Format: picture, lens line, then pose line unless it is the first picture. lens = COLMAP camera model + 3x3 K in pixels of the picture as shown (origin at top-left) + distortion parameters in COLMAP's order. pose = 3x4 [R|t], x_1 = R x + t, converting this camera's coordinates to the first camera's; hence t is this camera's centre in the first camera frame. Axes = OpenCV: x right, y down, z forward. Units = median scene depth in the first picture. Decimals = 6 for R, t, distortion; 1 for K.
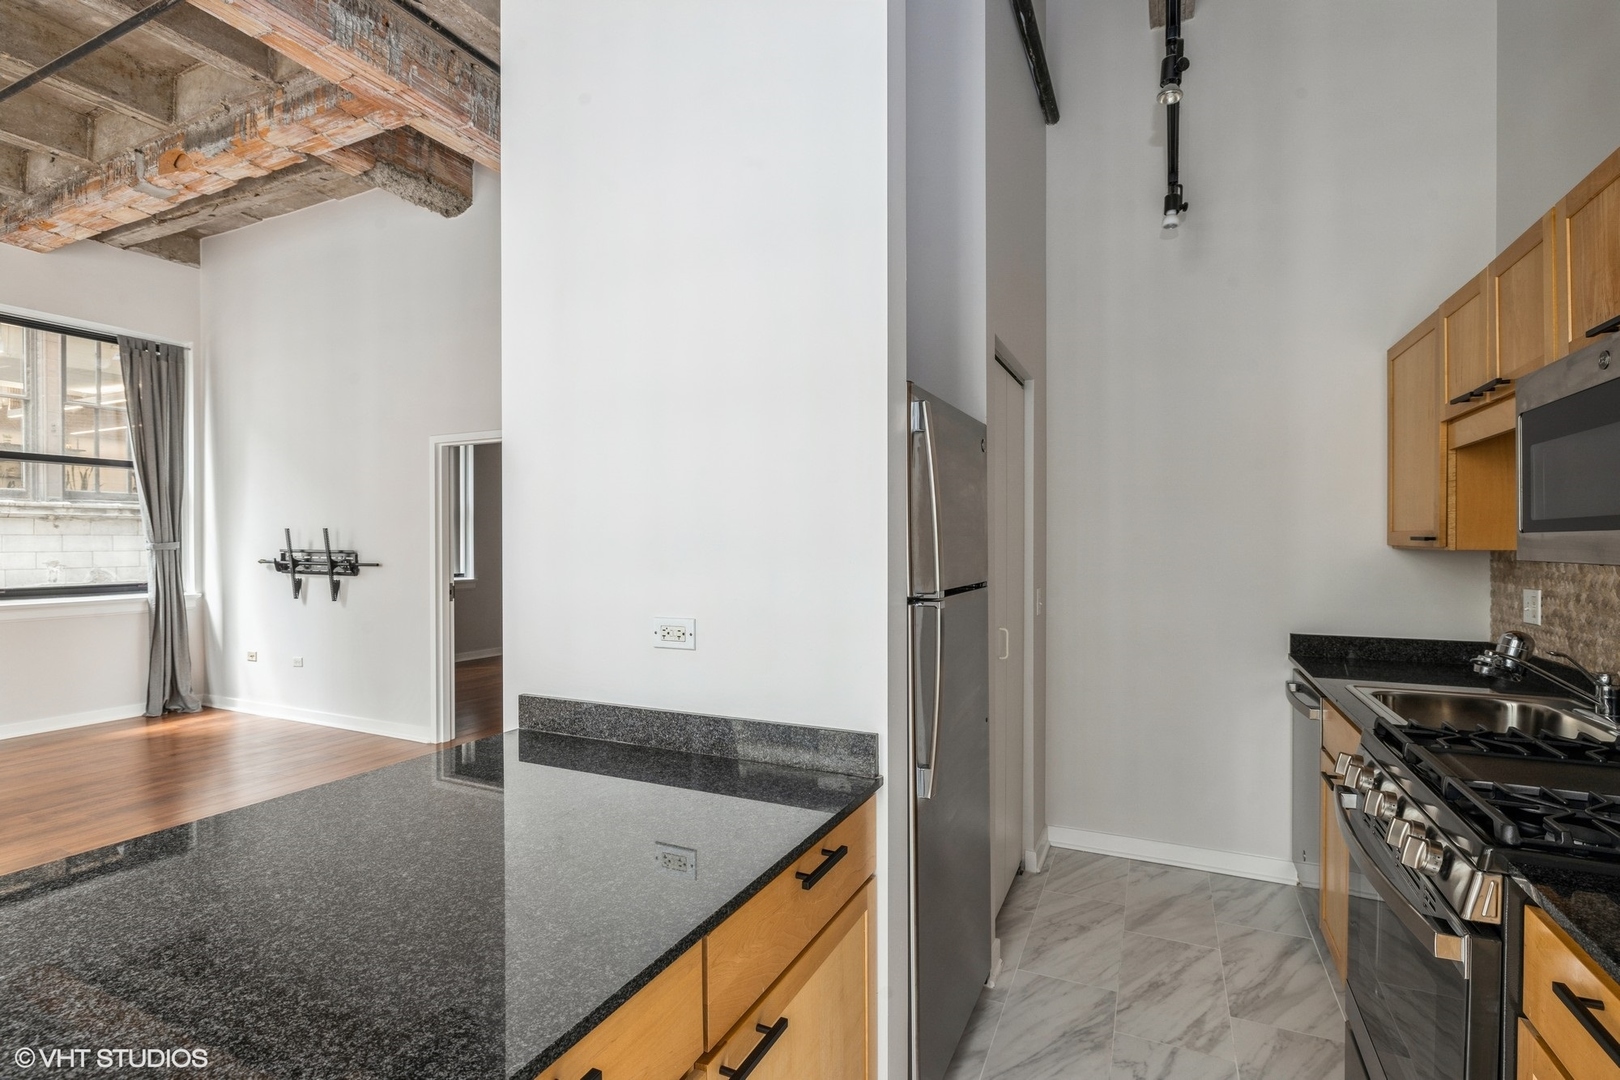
lens RADIAL K [[756.8, 0, 814.3], [0, 756.8, 549.1], [0, 0, 1]] dist [-0.000774, 0.000072]
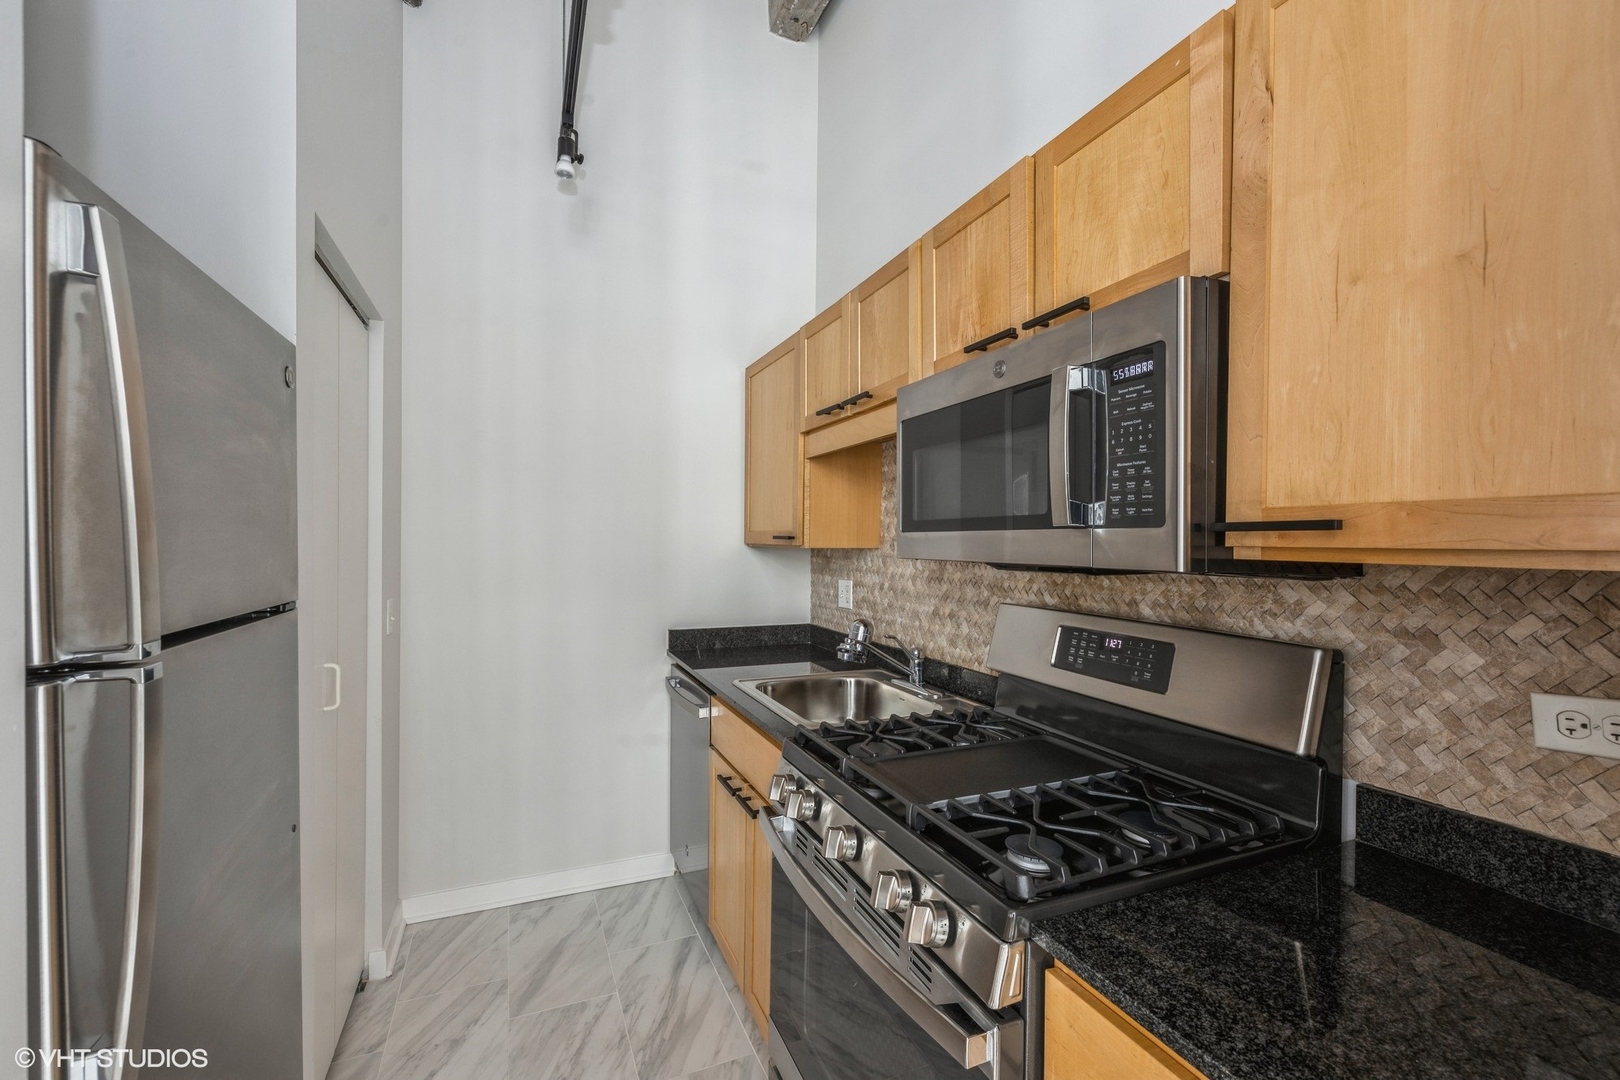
lens RADIAL K [[680.1, 0, 817.6], [0, 680.1, 542.8], [0, 0, 1]] dist [-0.001287, -0.000016]
pose [[0.658699, 0.003656, 0.752398, 0.092645], [0.000578, 0.999985, -0.005365, -0.001120], [-0.752407, 0.003968, 0.658687, 0.321055]]
